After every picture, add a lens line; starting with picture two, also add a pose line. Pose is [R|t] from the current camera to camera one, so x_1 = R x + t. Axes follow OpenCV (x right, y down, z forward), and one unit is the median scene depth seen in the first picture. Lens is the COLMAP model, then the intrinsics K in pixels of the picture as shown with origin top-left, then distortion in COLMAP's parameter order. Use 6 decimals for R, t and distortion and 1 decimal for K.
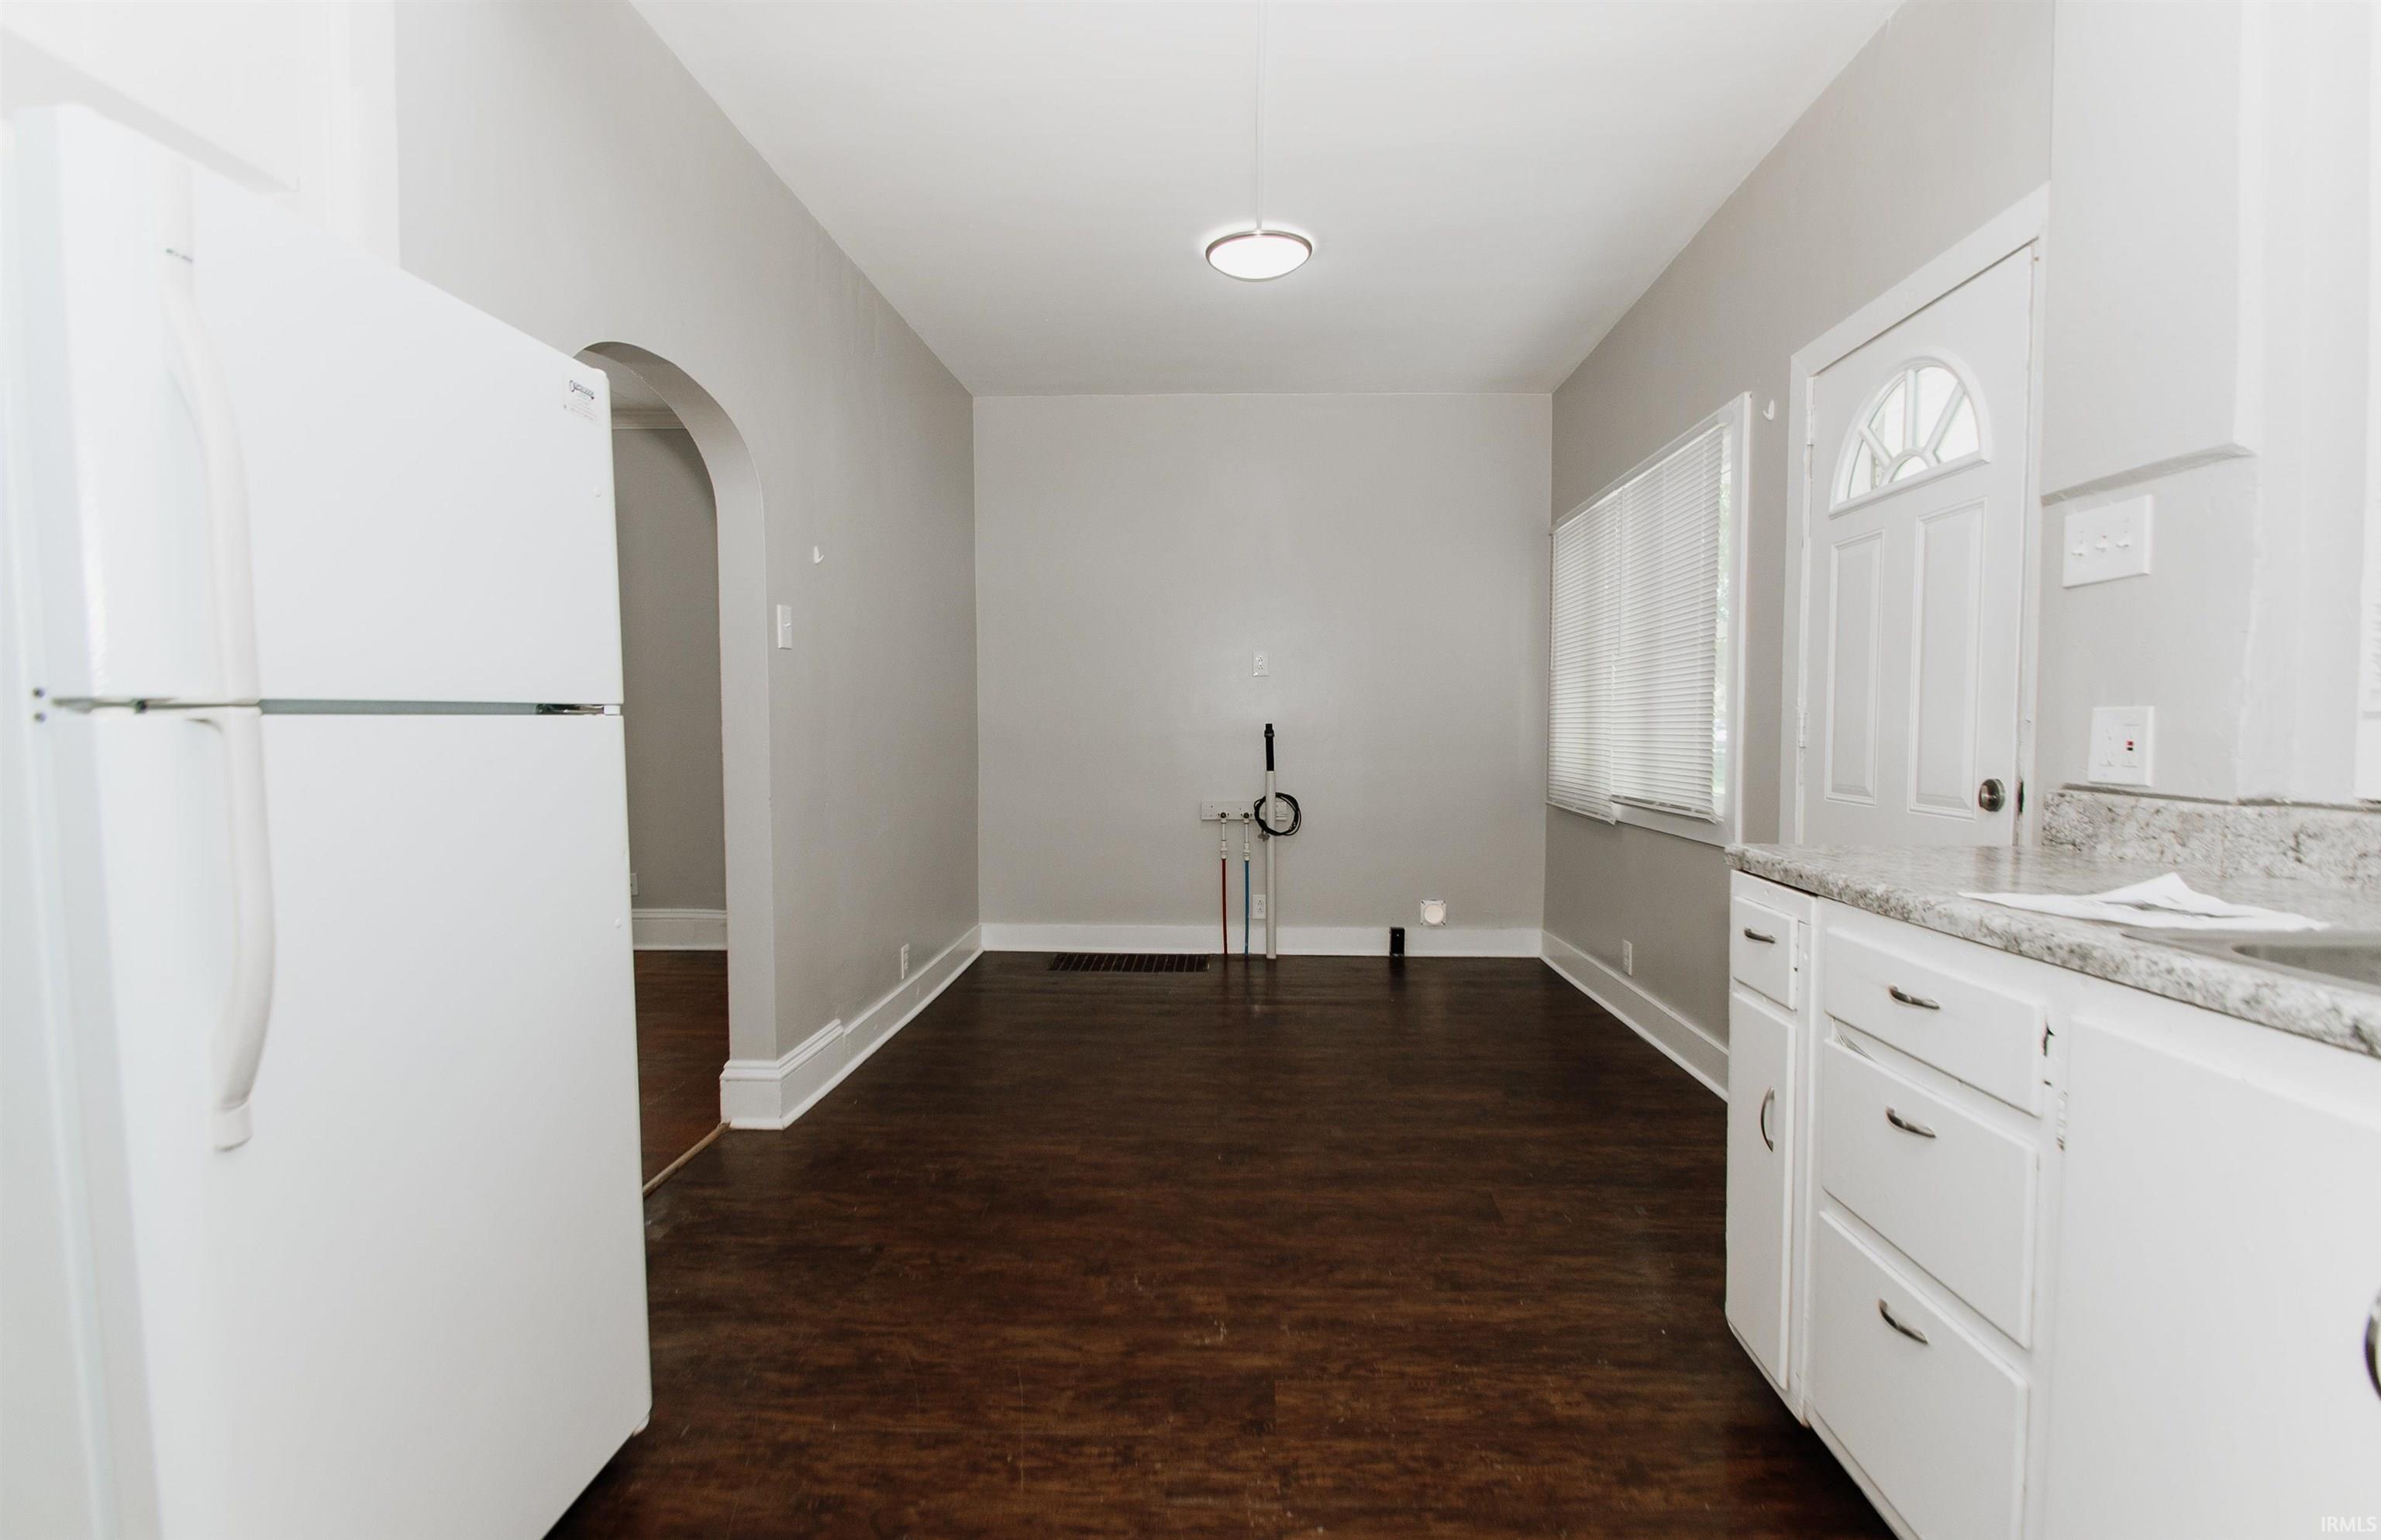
lens RADIAL K [[1085.9, 0, 1206.4], [0, 1085.9, 780.7], [0, 0, 1]] dist [0.024925, -0.024182]
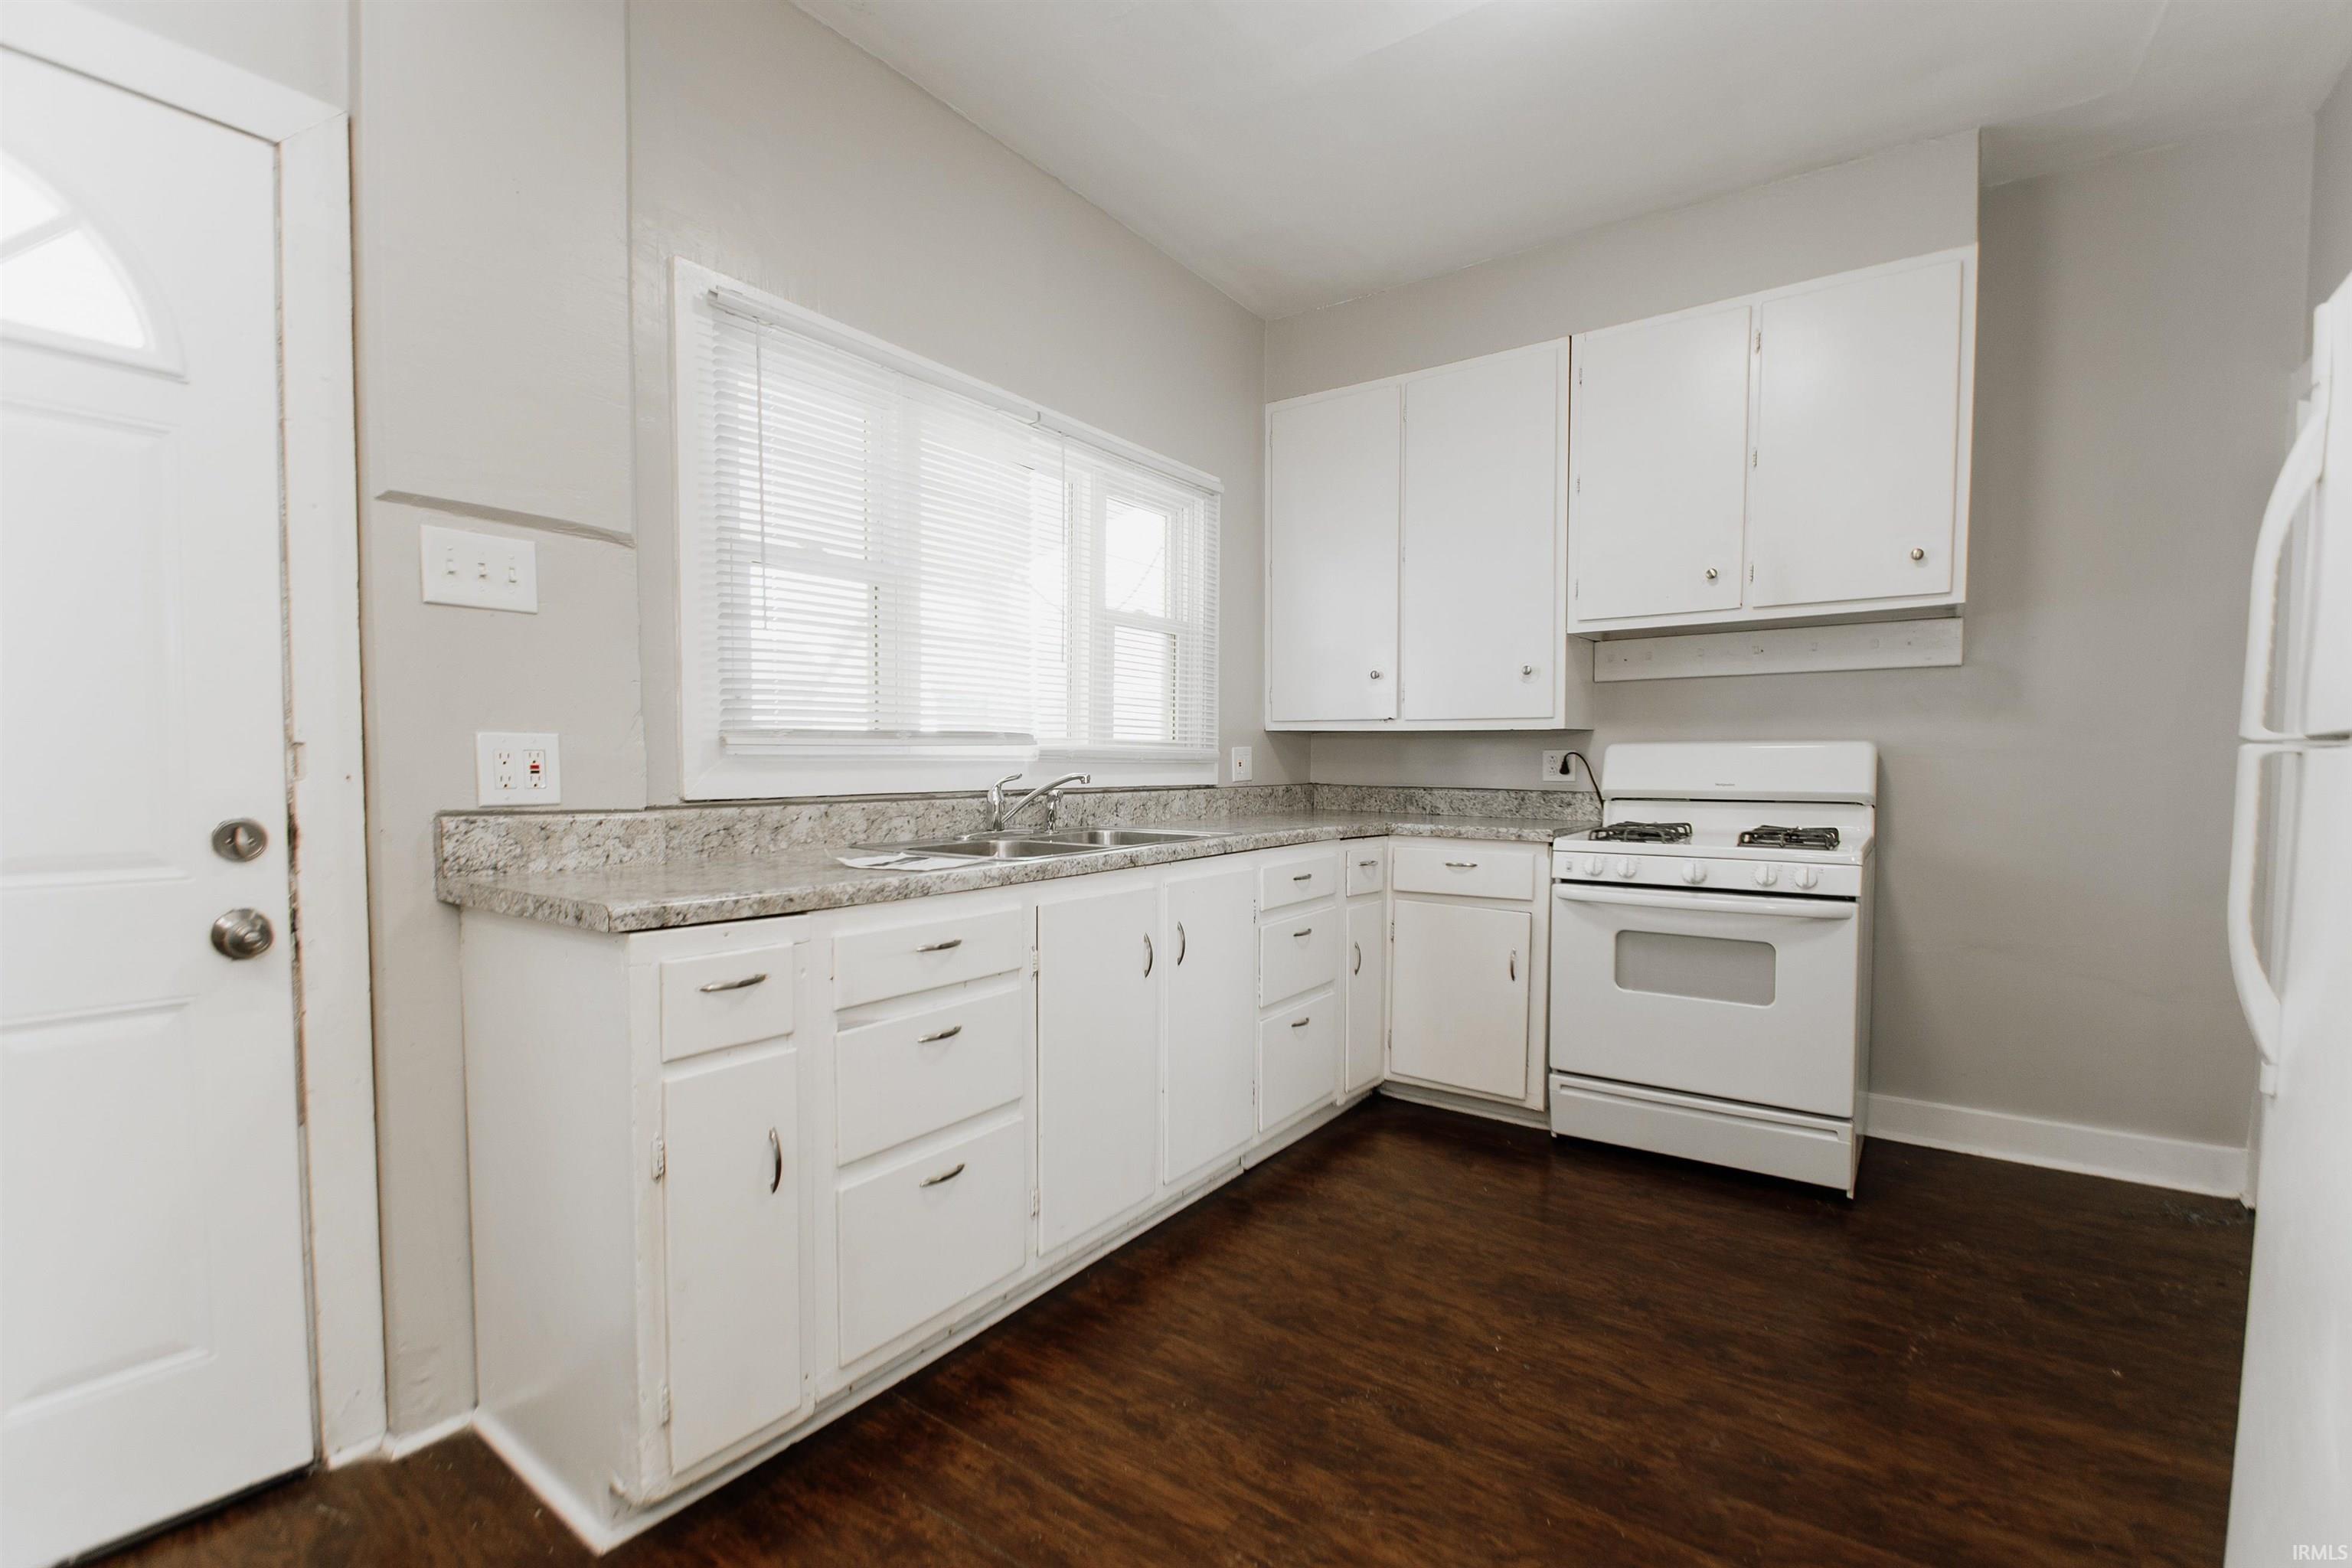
lens RADIAL K [[1057.7, 0, 1198.1], [0, 1057.7, 816.7], [0, 0, 1]] dist [0.016670, -0.017350]
pose [[-0.847016, -0.033194, 0.530530, -0.210740], [0.020189, 0.995320, 0.094506, -0.053292], [-0.531184, 0.090759, -0.842381, 1.151000]]
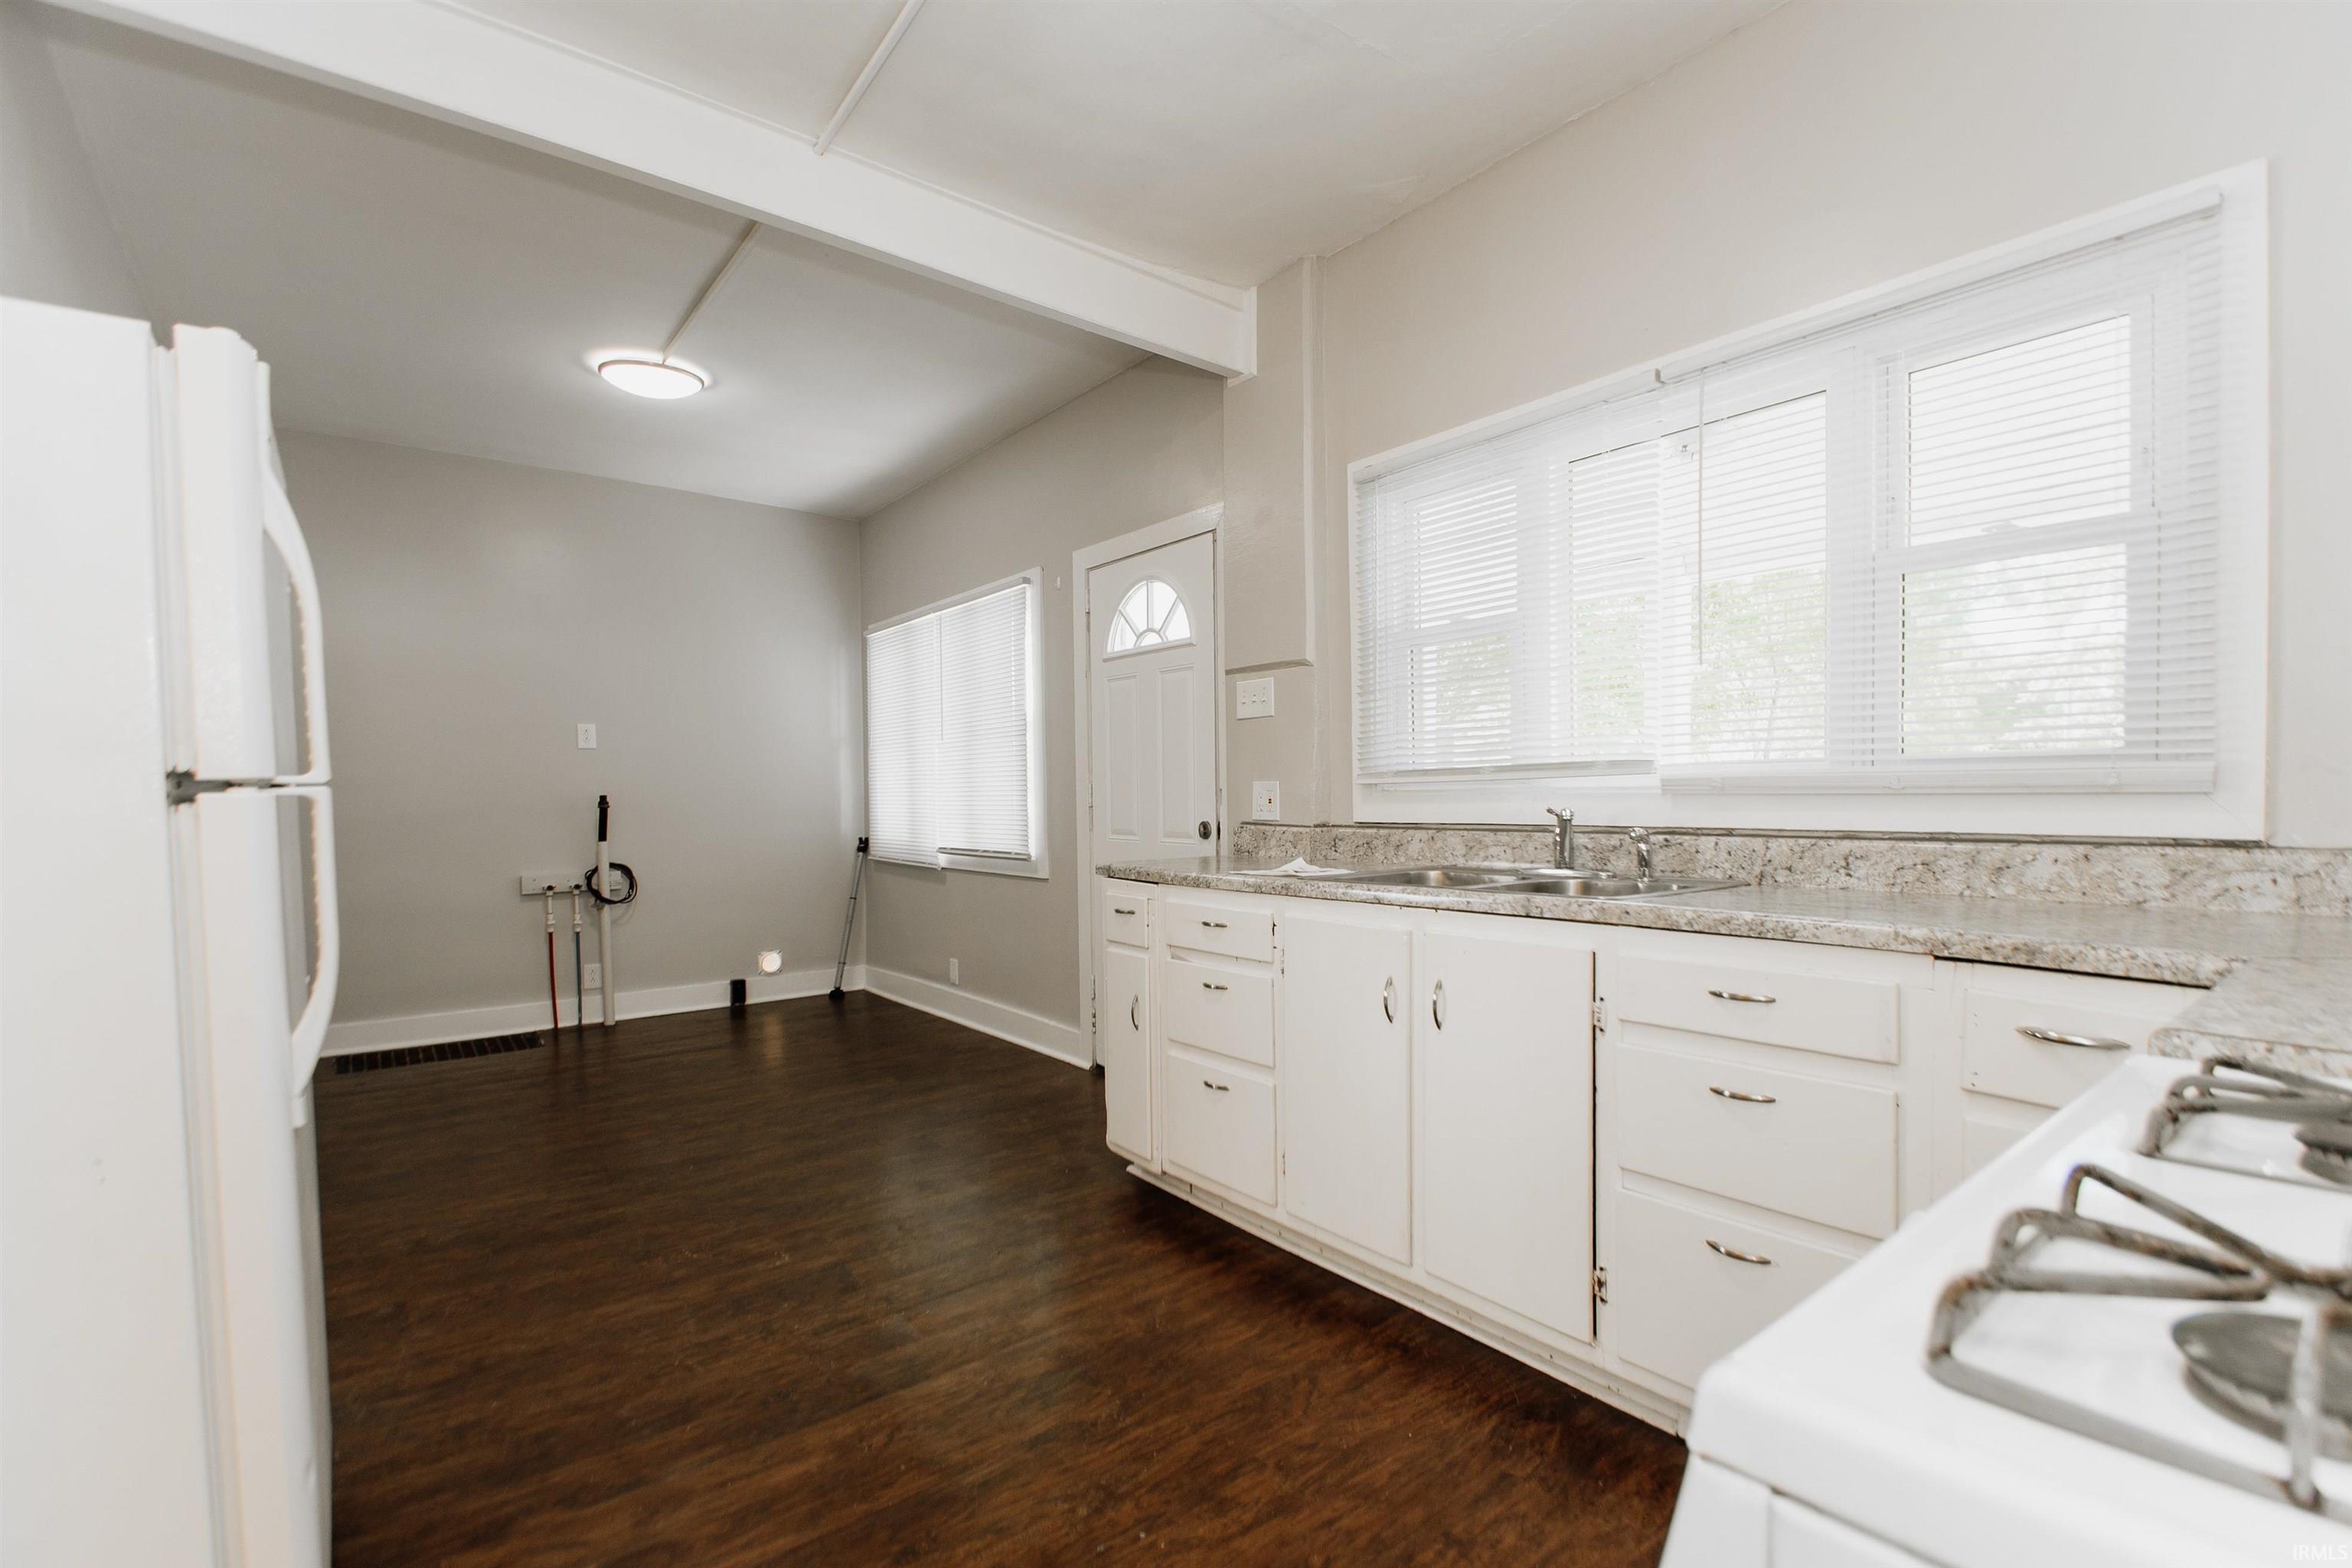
lens RADIAL K [[1057.7, 0, 1198.1], [0, 1057.7, 816.7], [0, 0, 1]] dist [0.016670, -0.017350]
pose [[0.758168, -0.025737, 0.651551, -0.390172], [0.044539, 0.998931, -0.012368, 0.011382], [-0.650537, 0.038396, 0.758504, -0.290670]]
